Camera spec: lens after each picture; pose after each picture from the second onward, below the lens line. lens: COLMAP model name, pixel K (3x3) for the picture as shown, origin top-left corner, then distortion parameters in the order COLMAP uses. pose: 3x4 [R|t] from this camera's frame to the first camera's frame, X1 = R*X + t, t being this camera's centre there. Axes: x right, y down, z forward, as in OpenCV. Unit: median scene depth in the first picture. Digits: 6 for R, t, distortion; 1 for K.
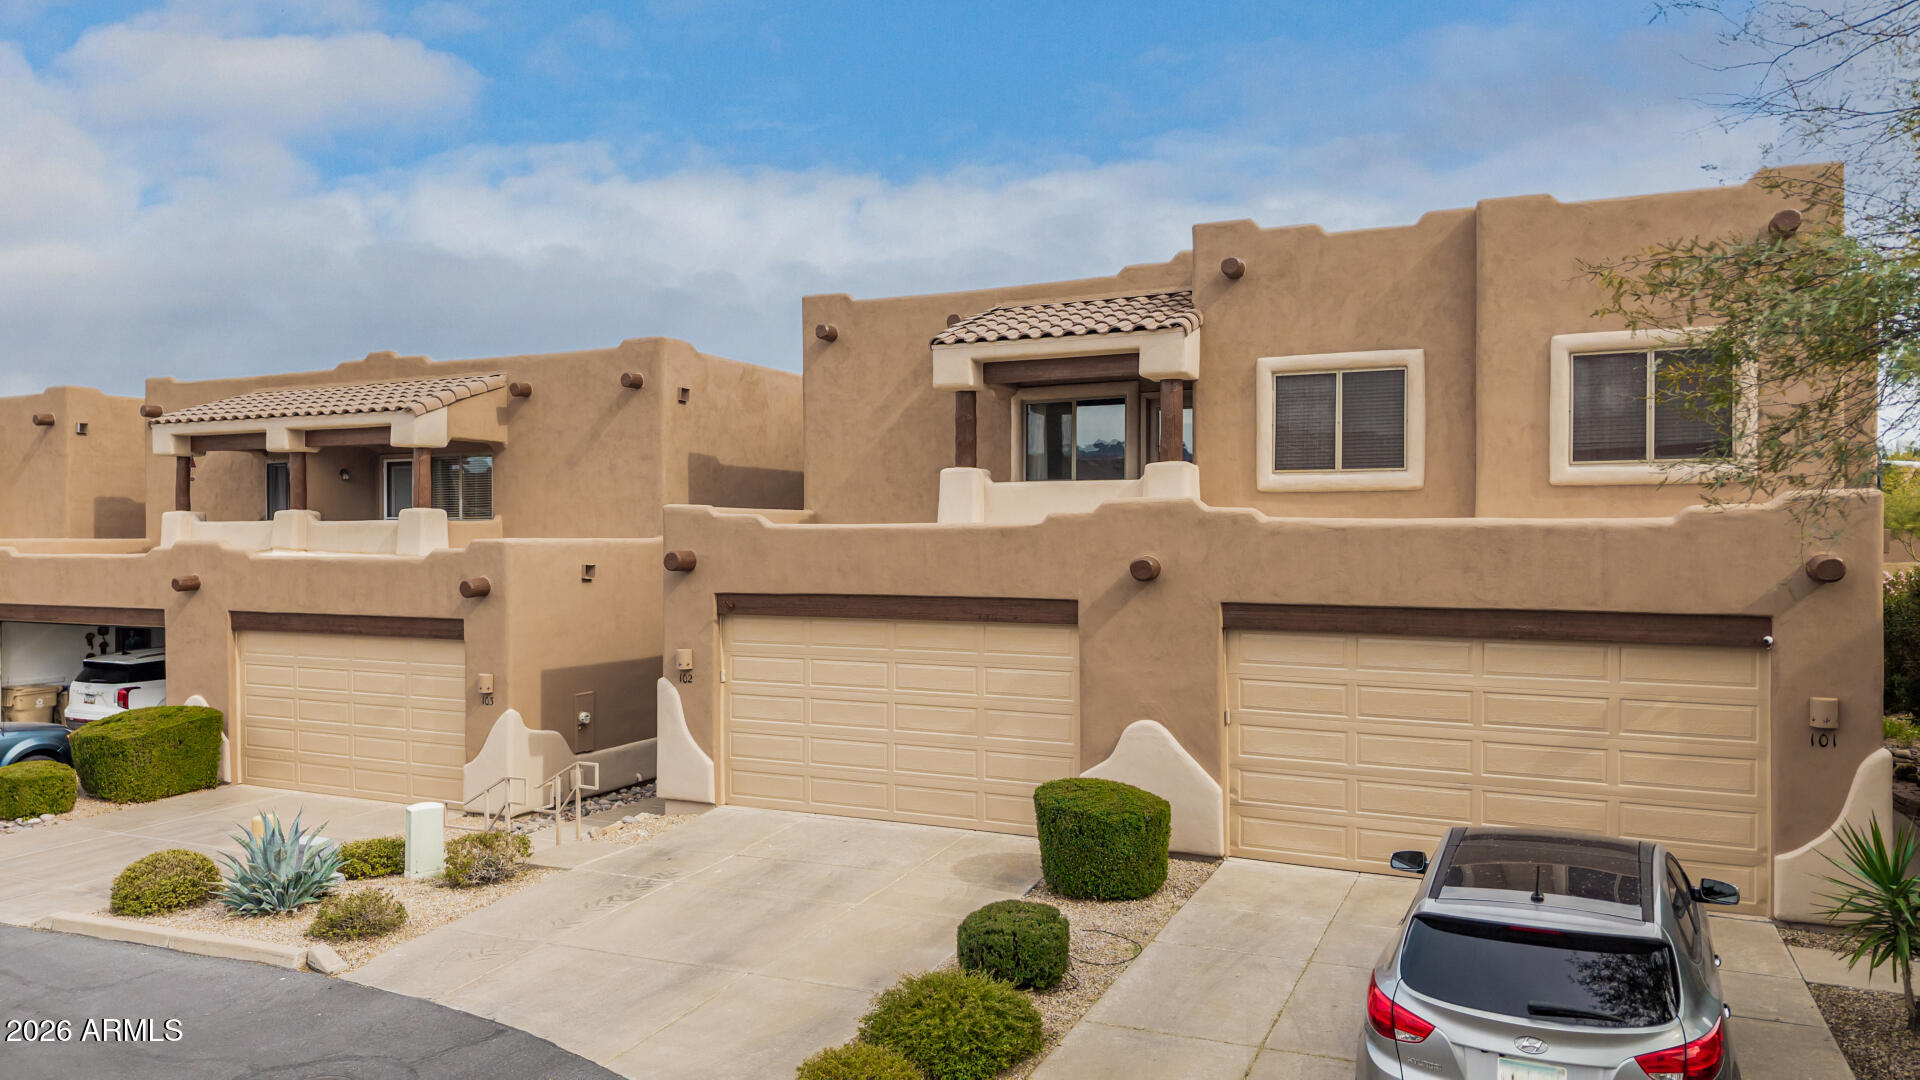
lens RADIAL K [[1279.7, 0, 957.7], [0, 1279.7, 542.3], [0, 0, 1]] dist [0.032959, -0.038877]
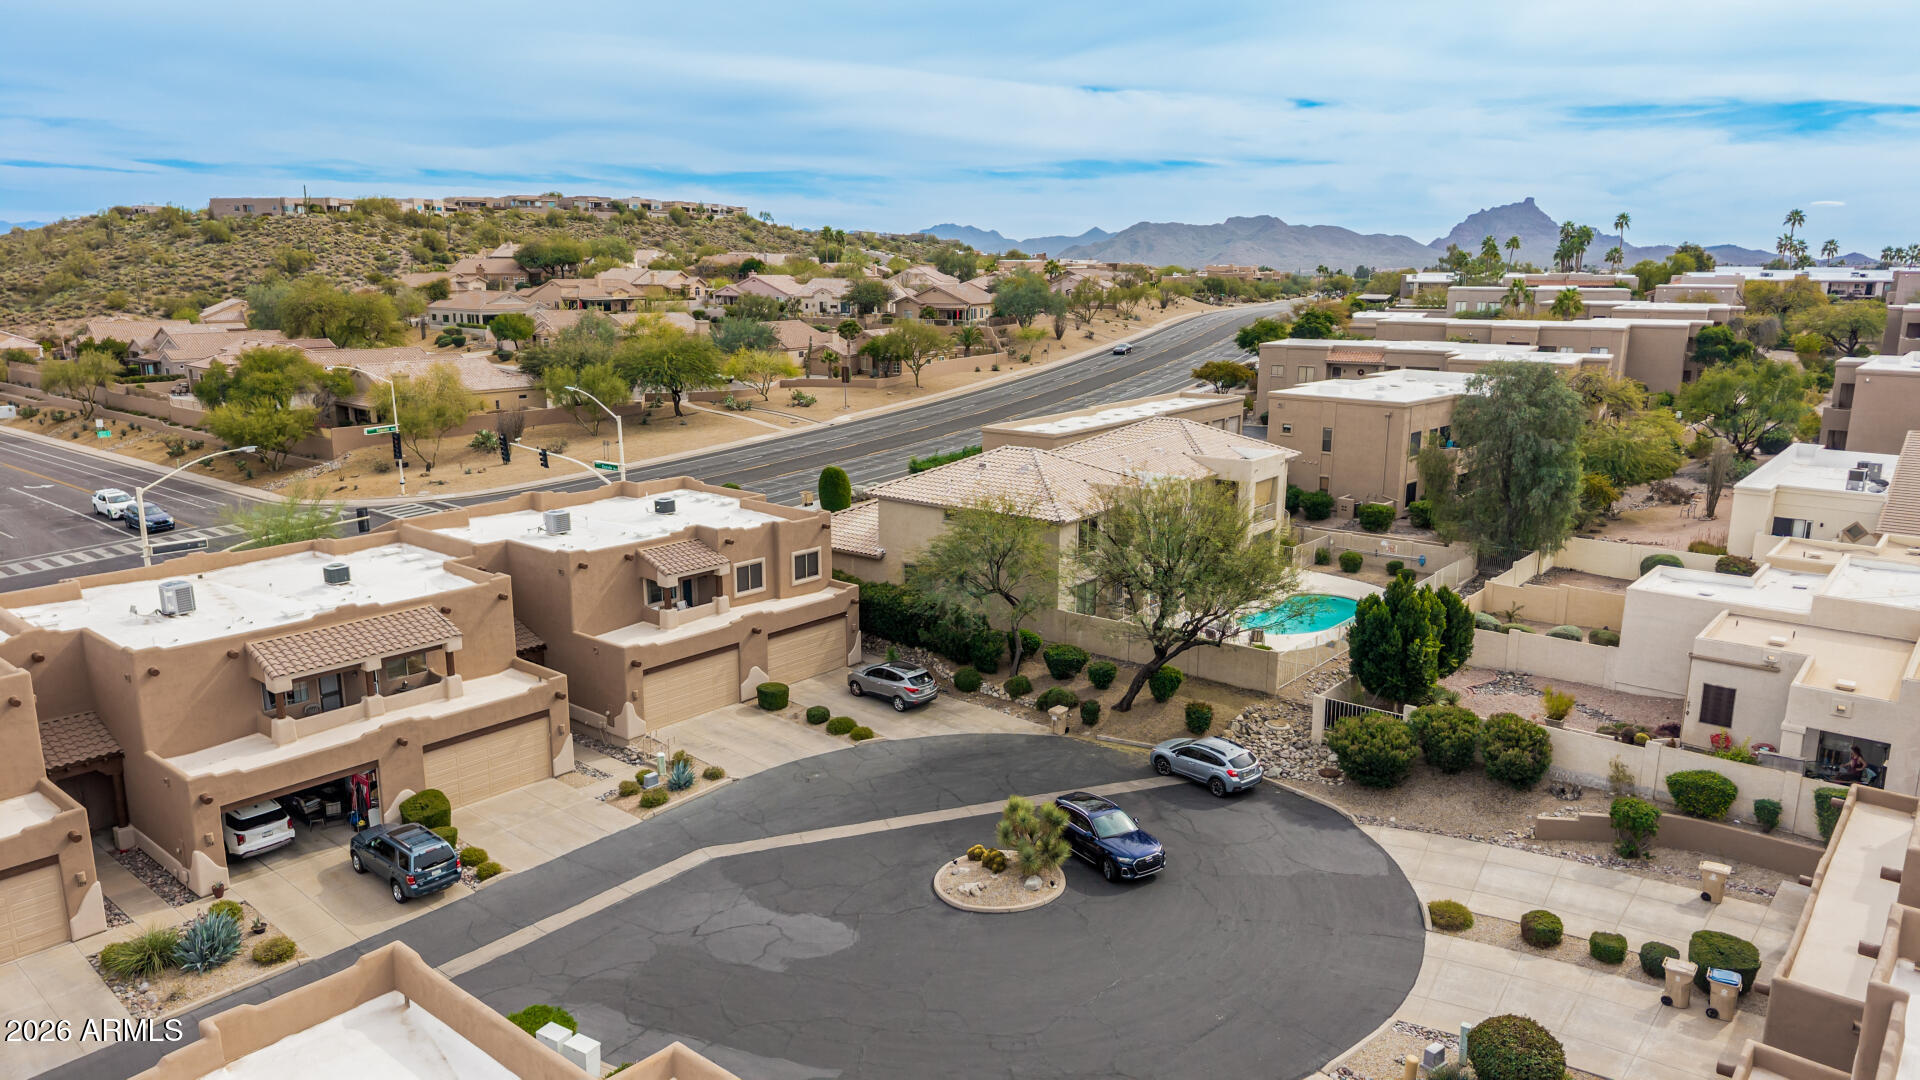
lens RADIAL K [[1279.7, 0, 953.8], [0, 1279.7, 543.5], [0, 0, 1]] dist [0.032959, -0.038877]
pose [[0.257106, -0.208088, 0.943714, -3.034222], [0.002627, 0.976689, 0.214643, -0.979426], [-0.966380, -0.052707, 0.251659, -0.527516]]
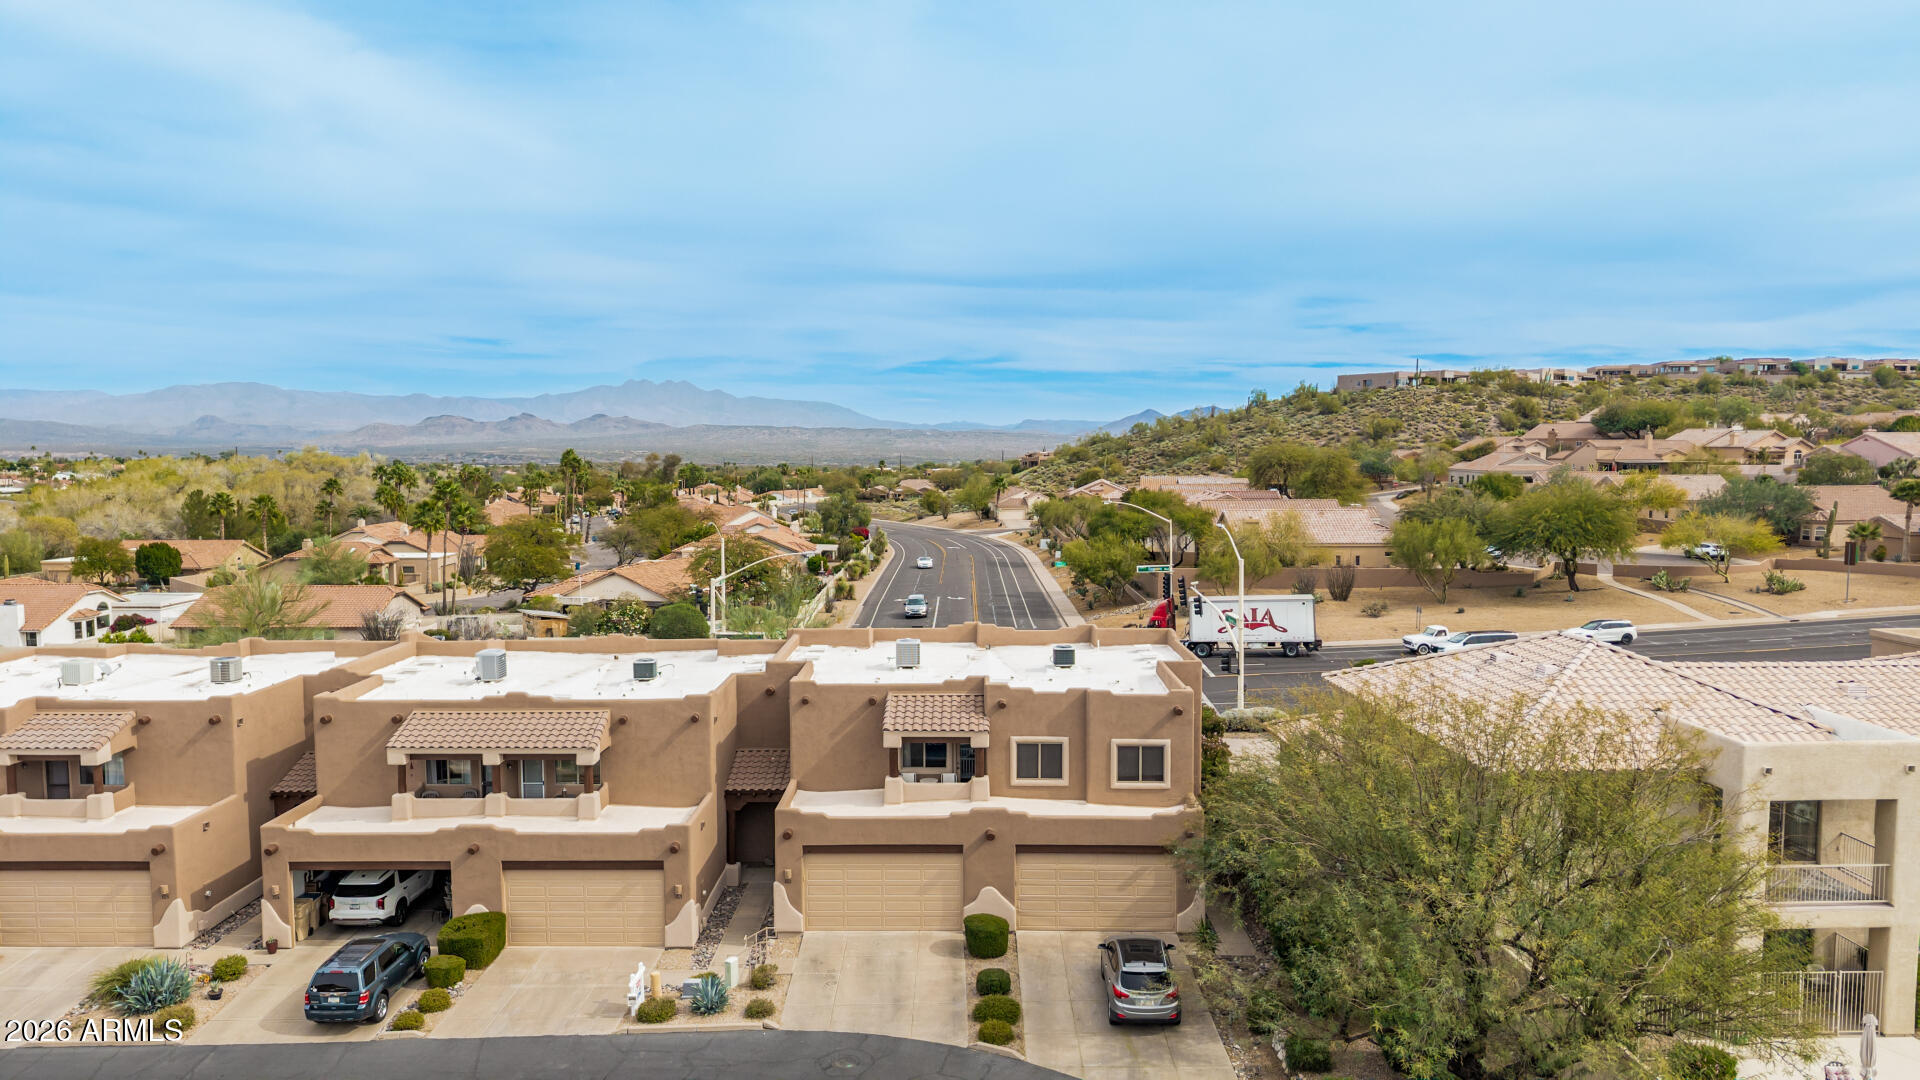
lens RADIAL K [[1279.7, 0, 955.4], [0, 1279.7, 518.2], [0, 0, 1]] dist [0.032959, -0.038877]
pose [[0.908426, -0.026965, 0.417175, -0.965189], [0.004374, 0.998476, 0.055013, -0.741779], [-0.418023, -0.048150, 0.907160, -1.340493]]
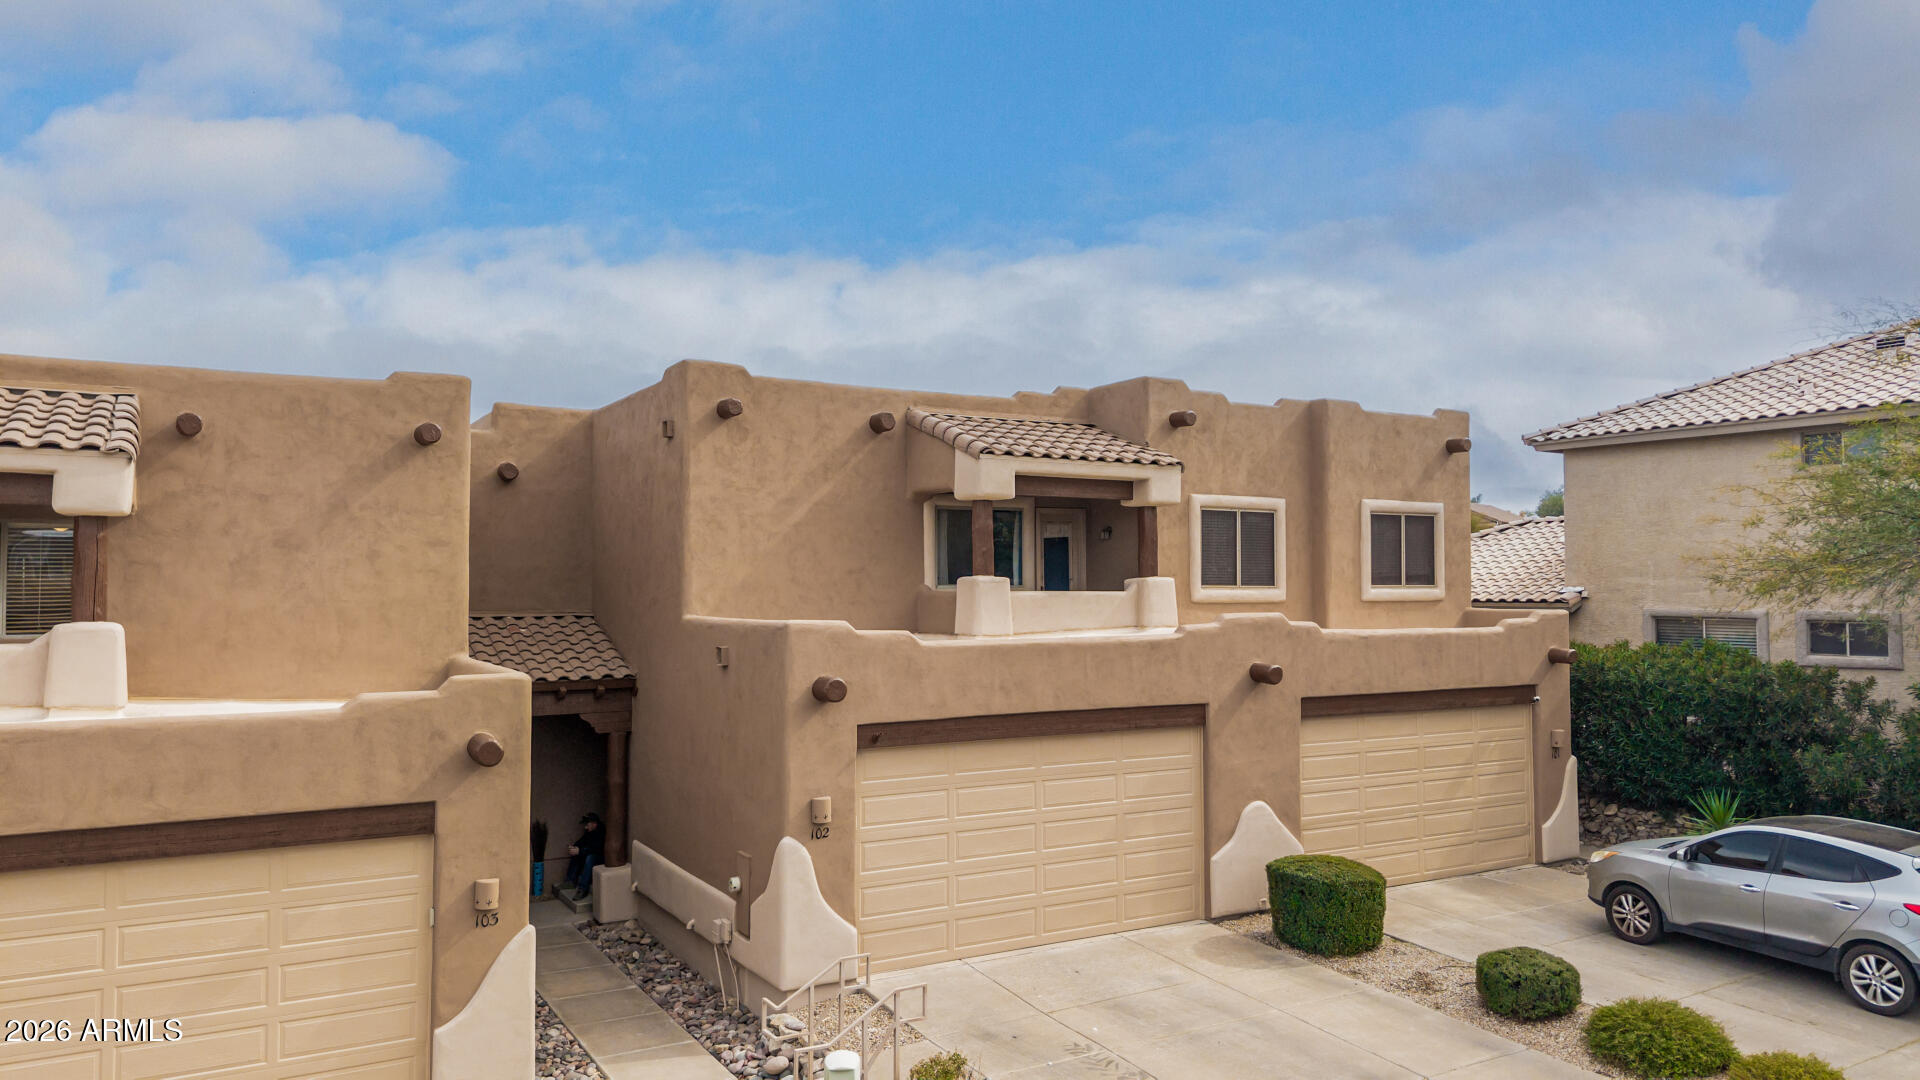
lens RADIAL K [[1279.7, 0, 949.8], [0, 1279.7, 536.7], [0, 0, 1]] dist [0.032959, -0.038877]
pose [[0.572705, 0.032142, 0.819131, -0.898574], [0.004497, 0.999093, -0.042348, -0.051449], [-0.819749, 0.027936, 0.572041, 0.487785]]
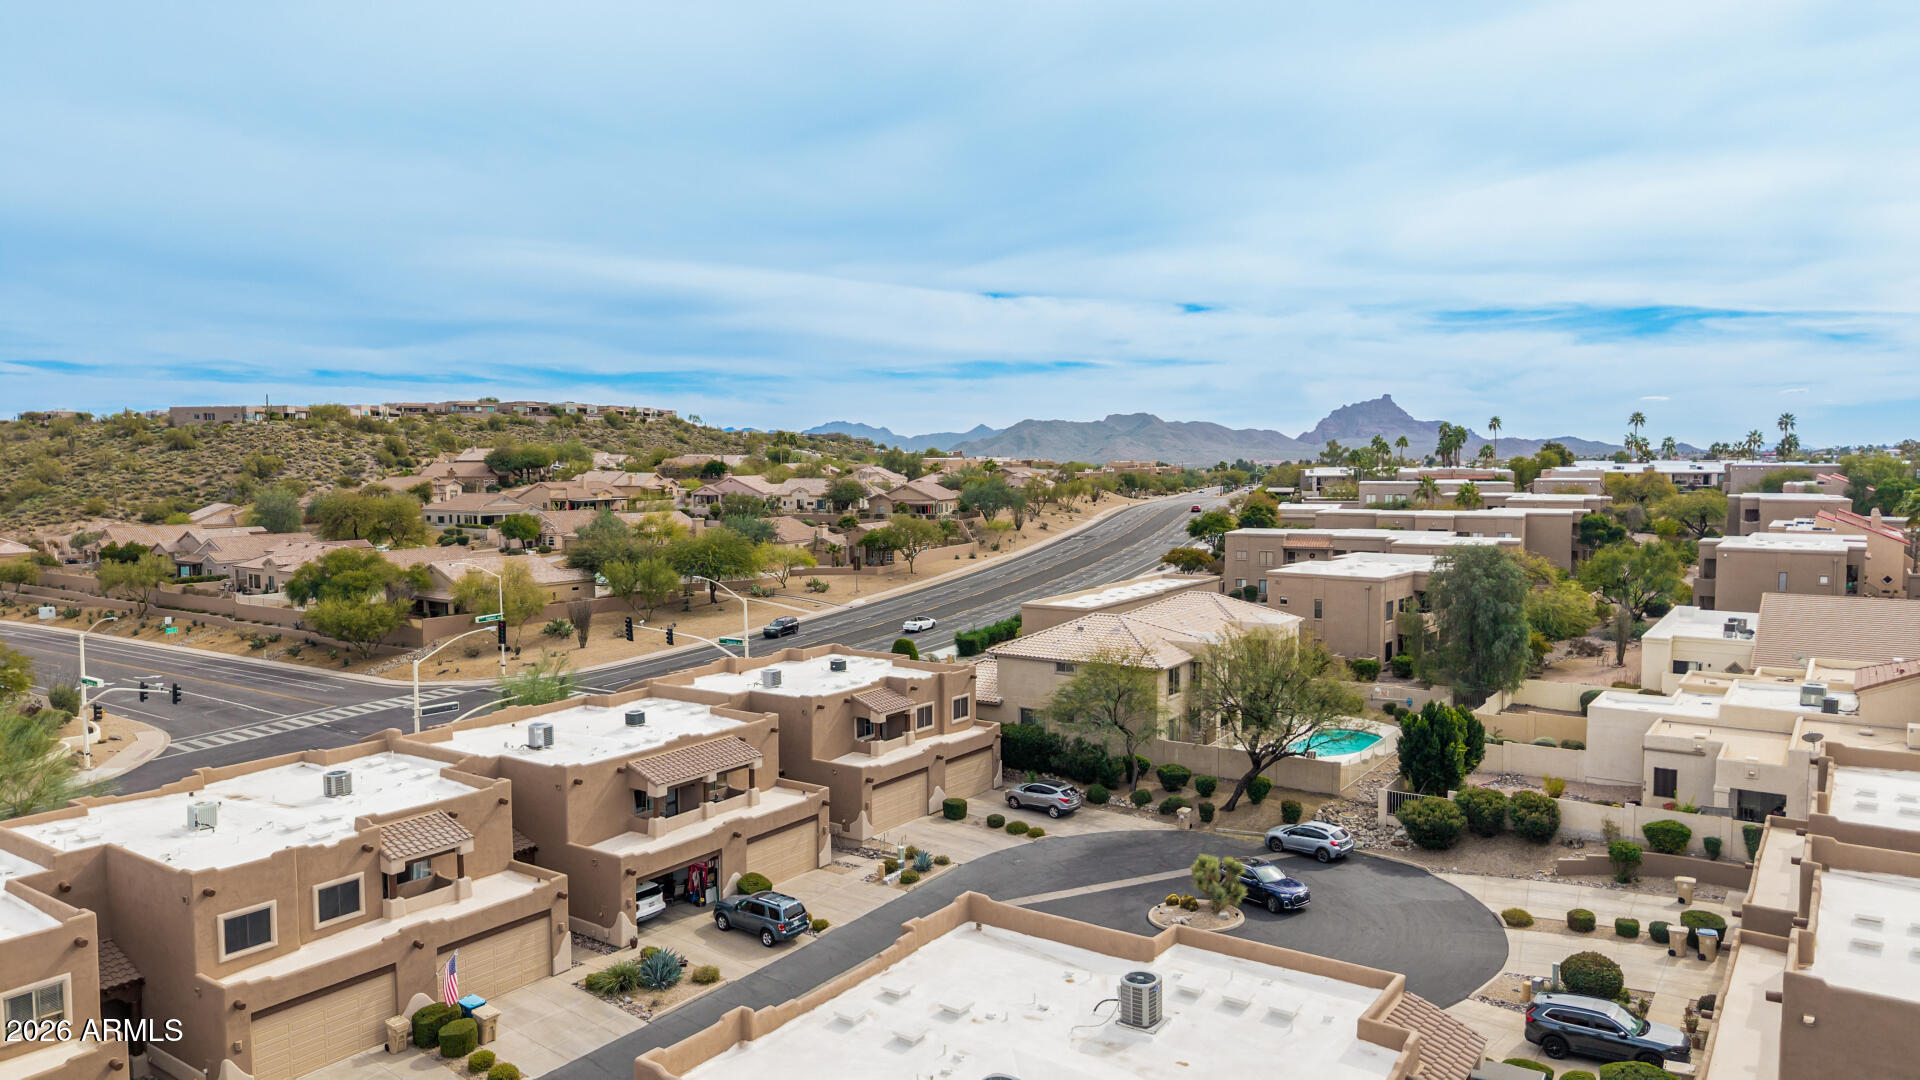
lens RADIAL K [[1279.7, 0, 955.9], [0, 1279.7, 532.4], [0, 0, 1]] dist [0.032959, -0.038877]
pose [[0.172787, -0.060621, 0.983092, -4.306626], [0.010310, 0.998161, 0.059738, -1.056808], [-0.984905, -0.000186, 0.173094, 0.038533]]
